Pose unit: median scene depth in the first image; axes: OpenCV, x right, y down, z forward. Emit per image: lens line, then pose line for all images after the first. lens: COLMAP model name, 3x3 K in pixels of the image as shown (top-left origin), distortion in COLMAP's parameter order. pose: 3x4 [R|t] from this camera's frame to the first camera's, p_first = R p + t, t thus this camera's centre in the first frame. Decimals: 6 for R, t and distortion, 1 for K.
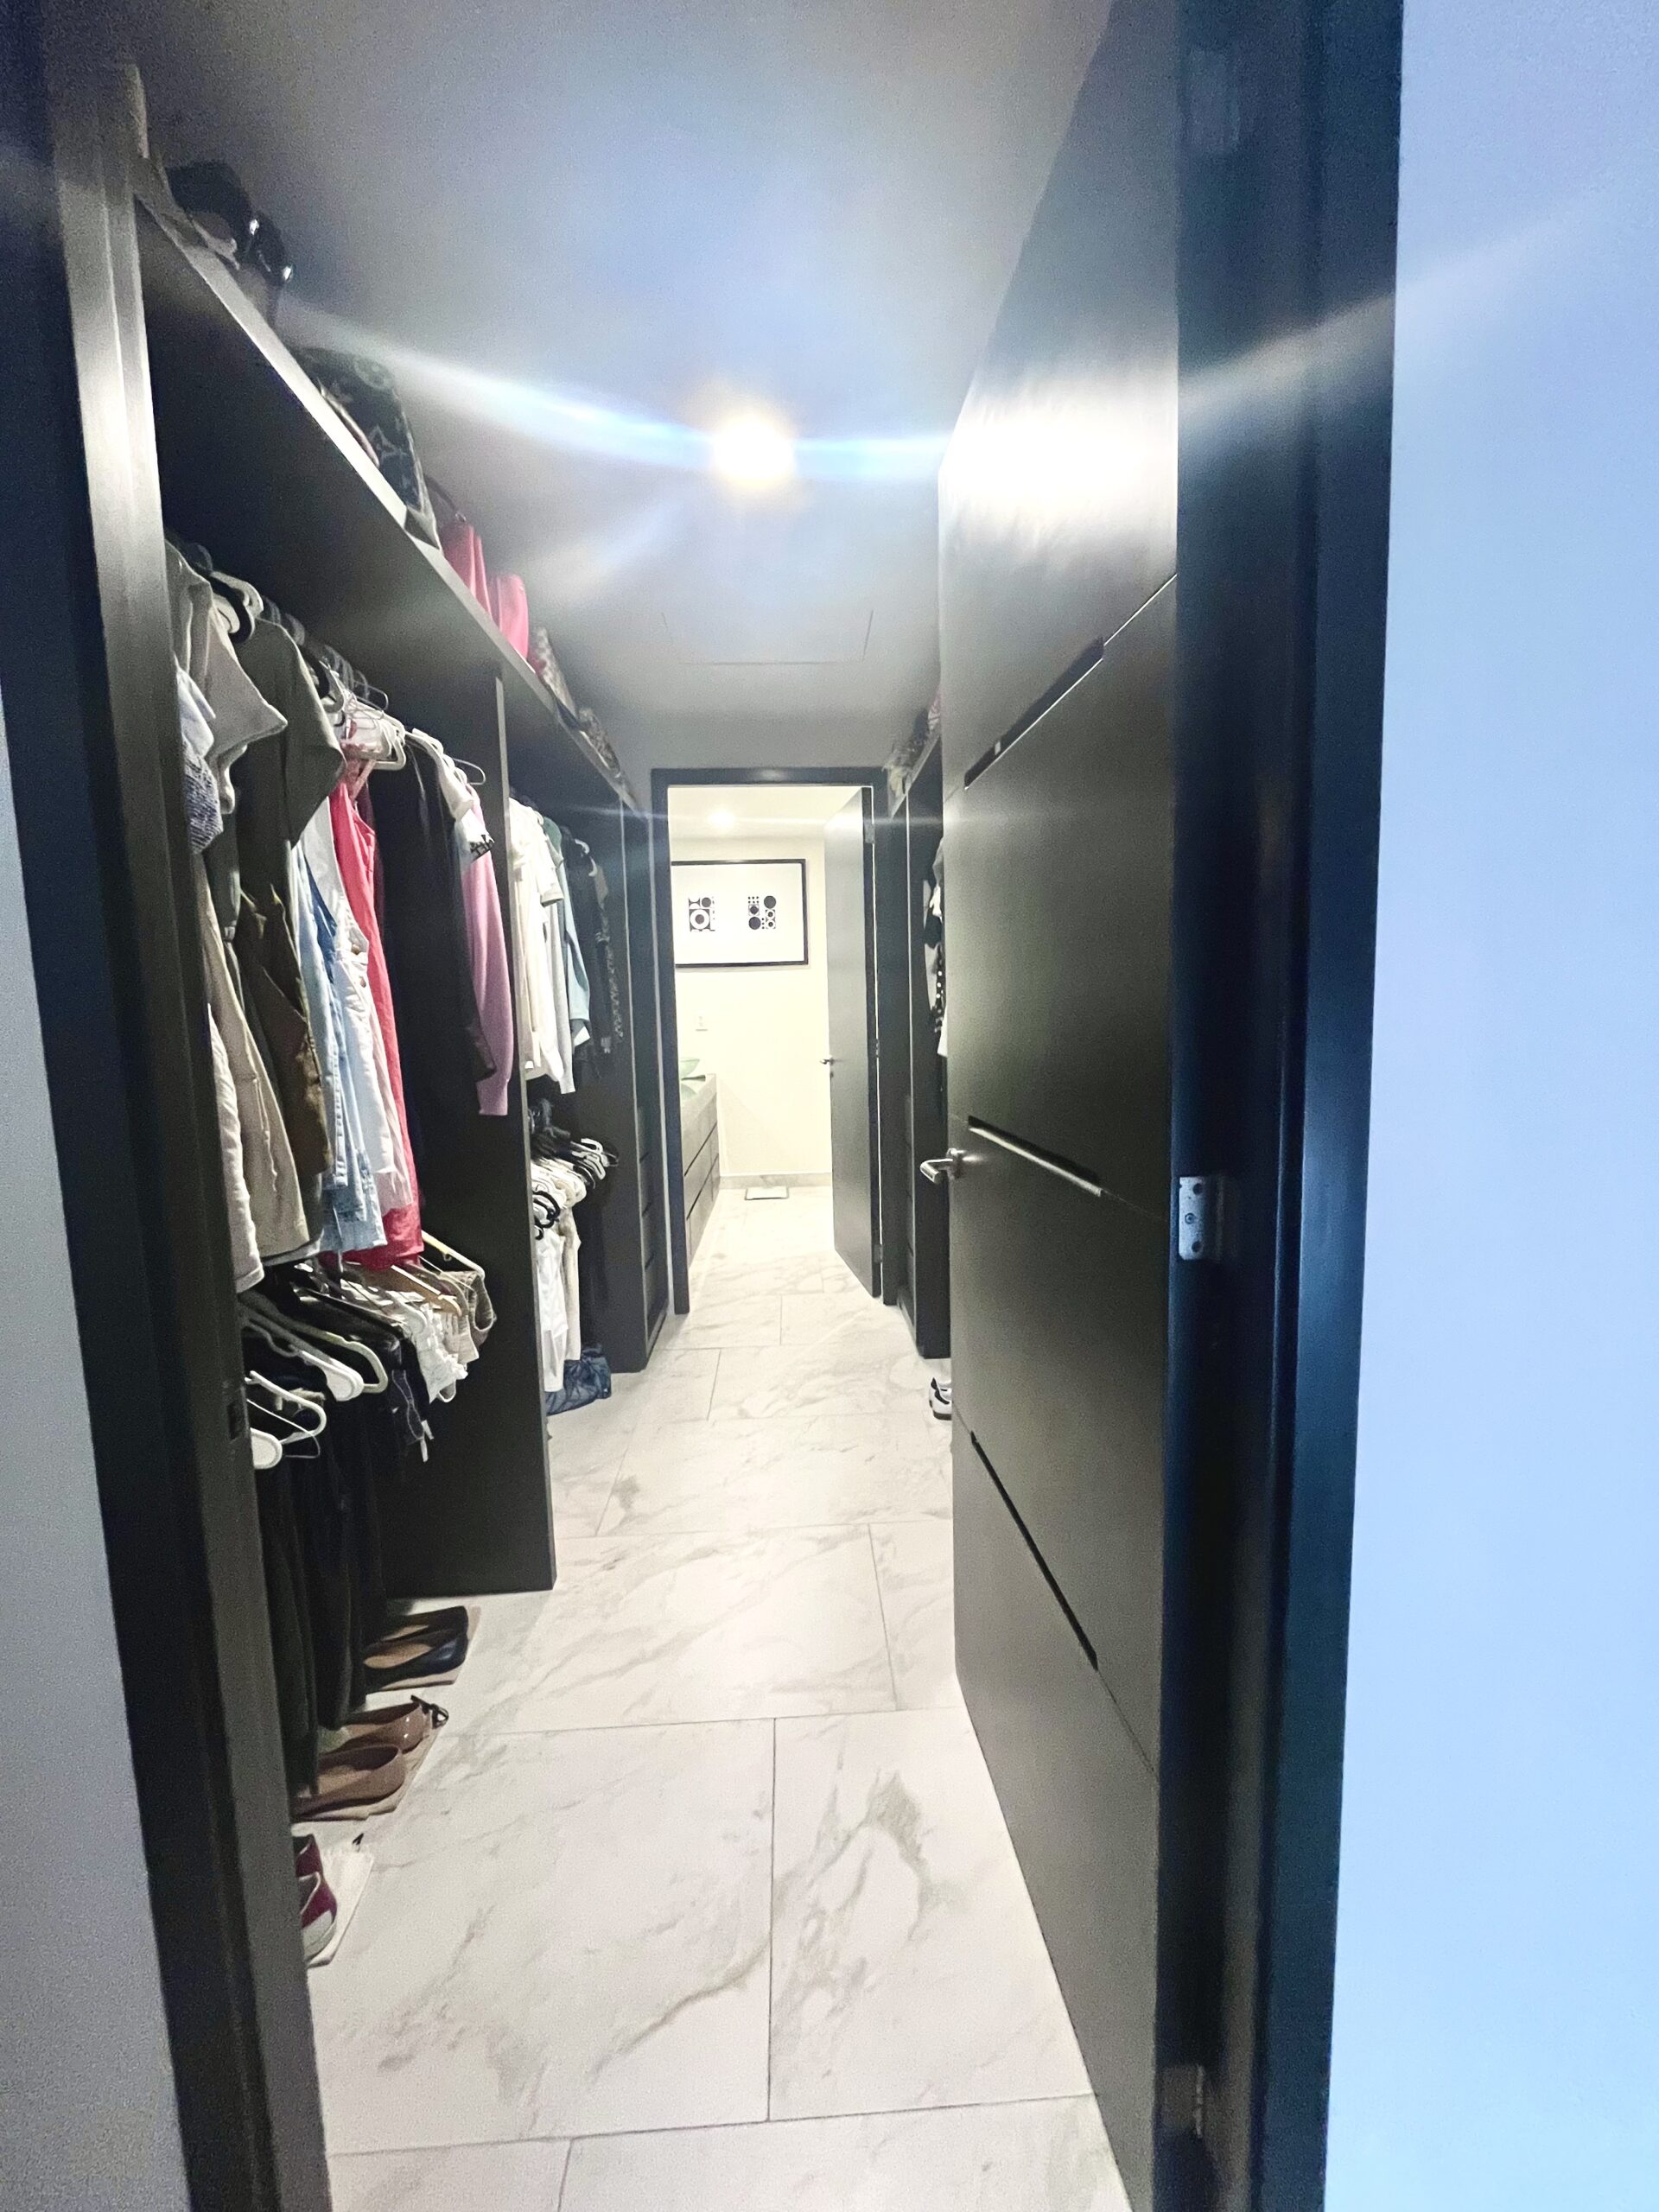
lens RADIAL K [[898.0, 0, 827.9], [0, 898.0, 1104.4], [0, 0, 1]] dist [-0.003066, -0.000159]
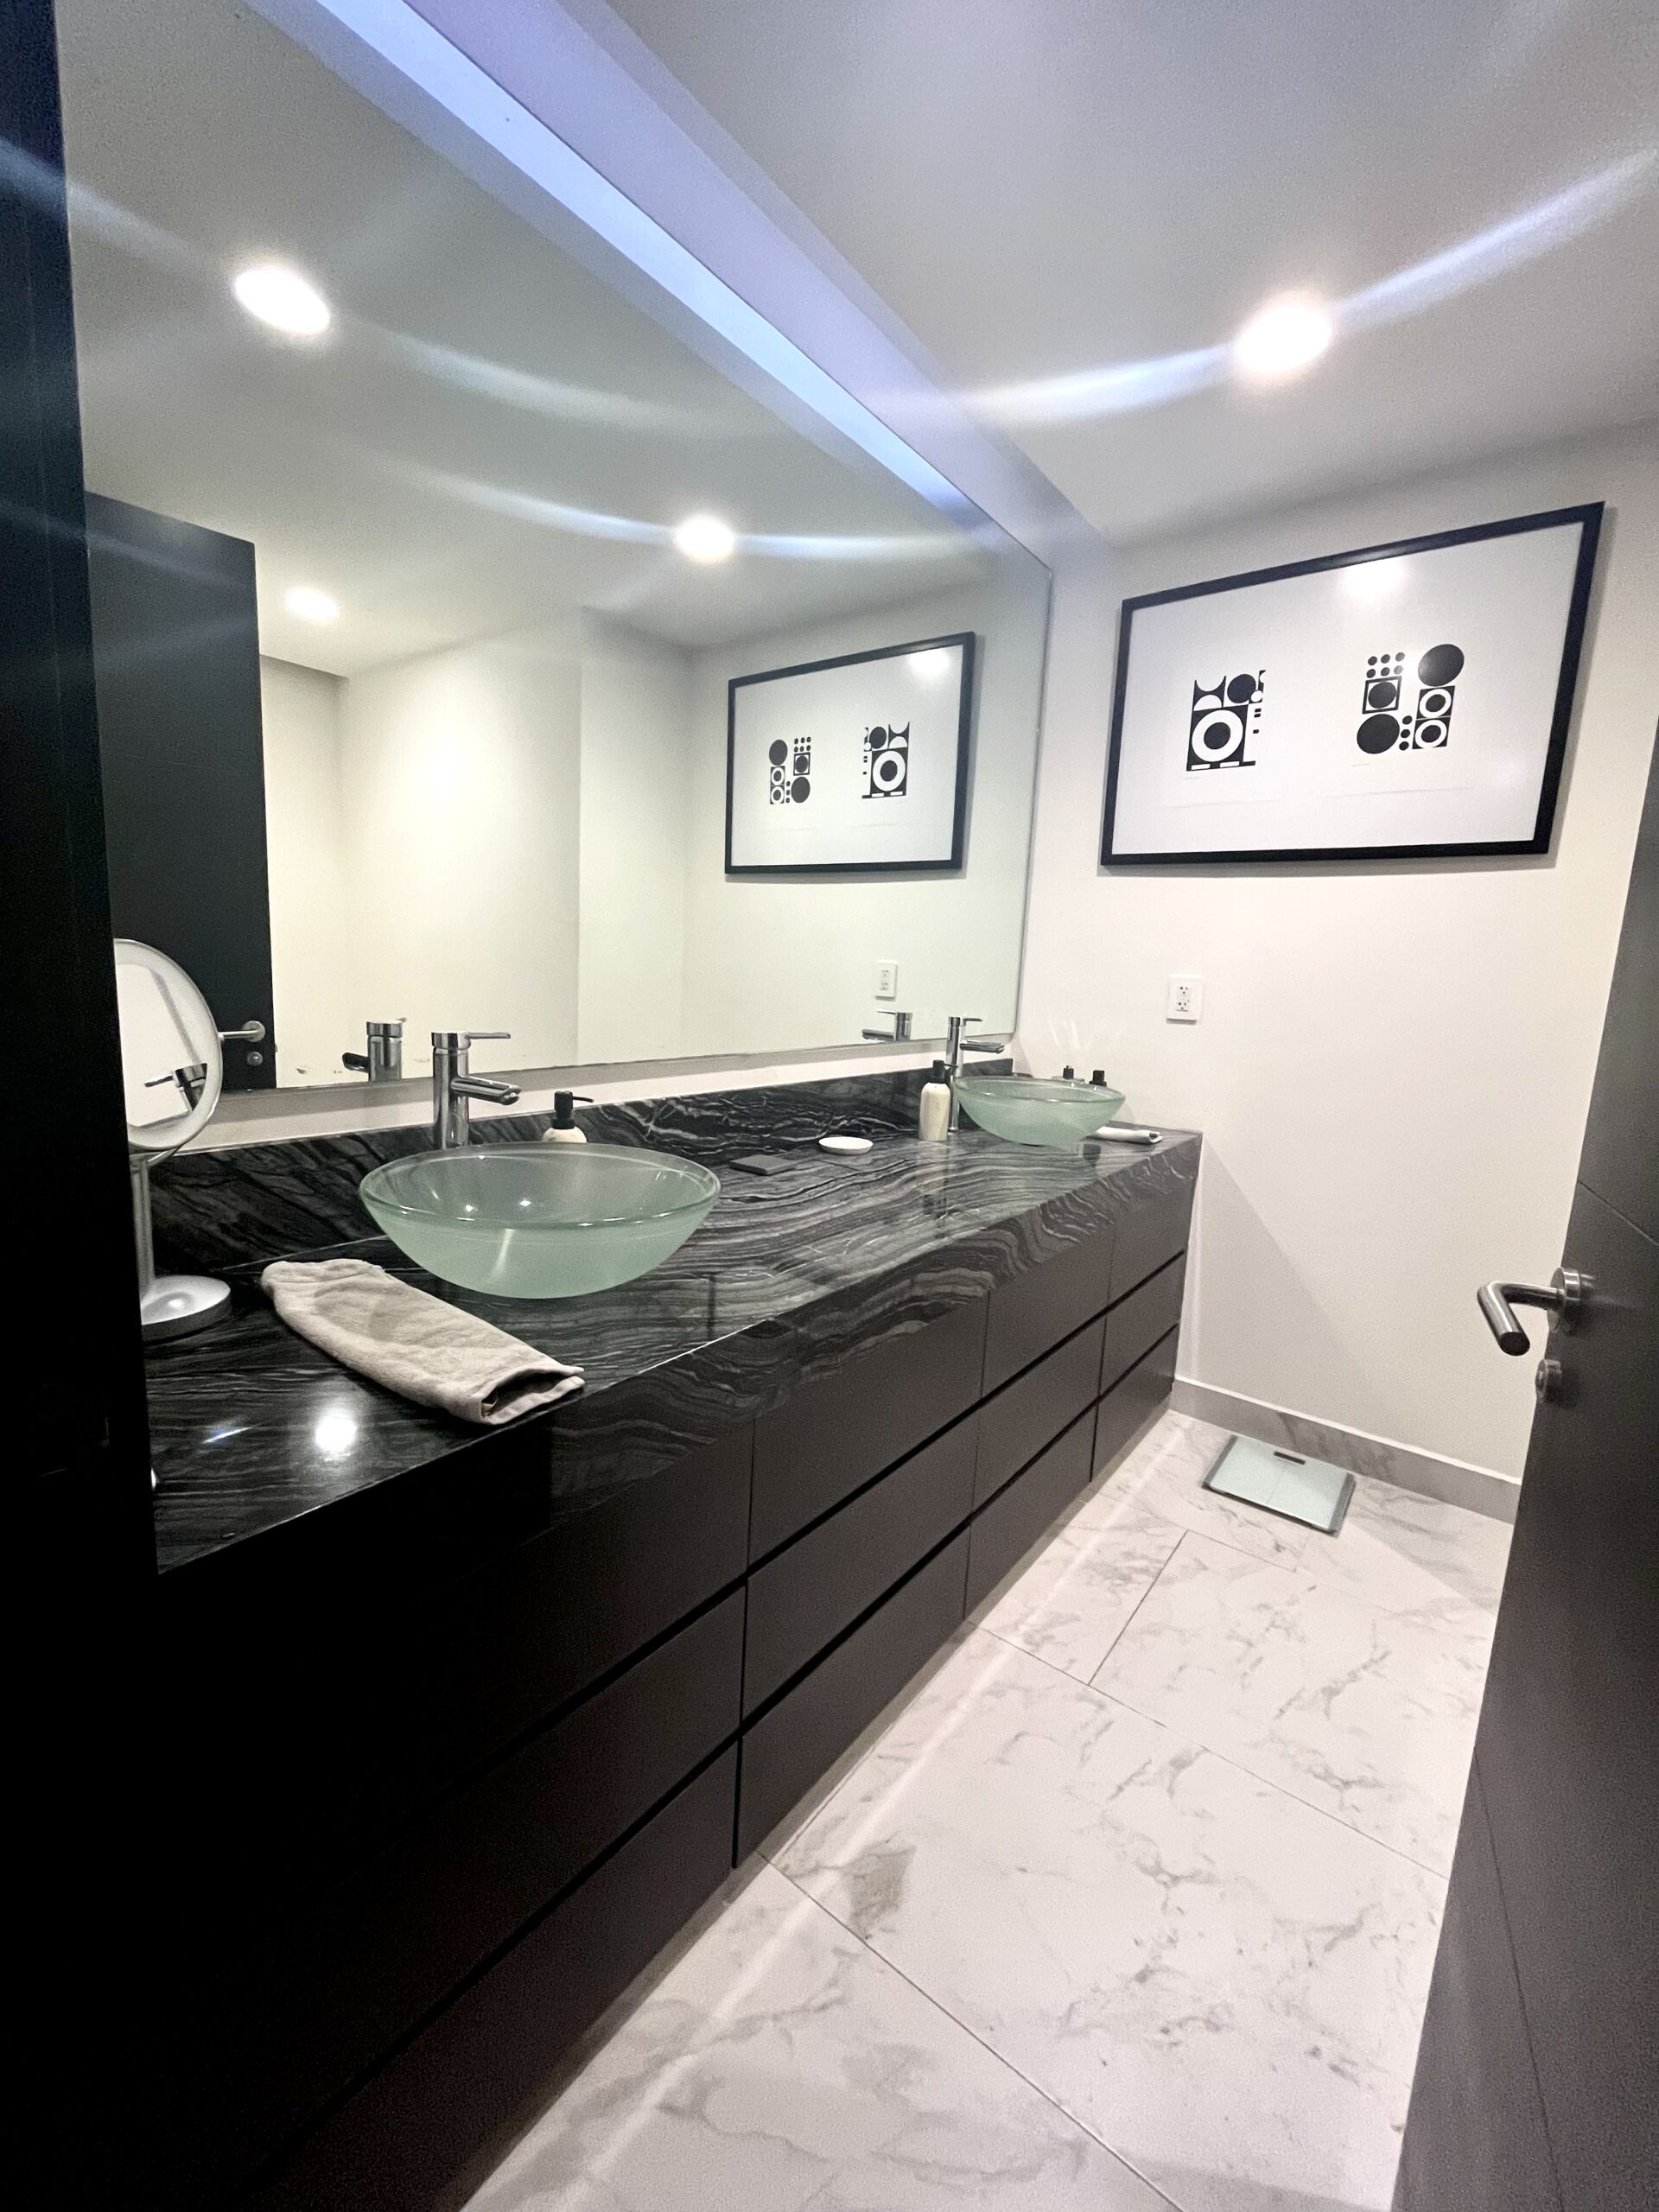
lens RADIAL K [[898.0, 0, 826.5], [0, 898.0, 1096.0], [0, 0, 1]] dist [-0.003066, -0.000159]
pose [[0.757978, 0.159423, -0.632498, -0.001177], [-0.135999, 0.986987, 0.085794, -0.063494], [0.637945, 0.020989, 0.769796, 0.597896]]
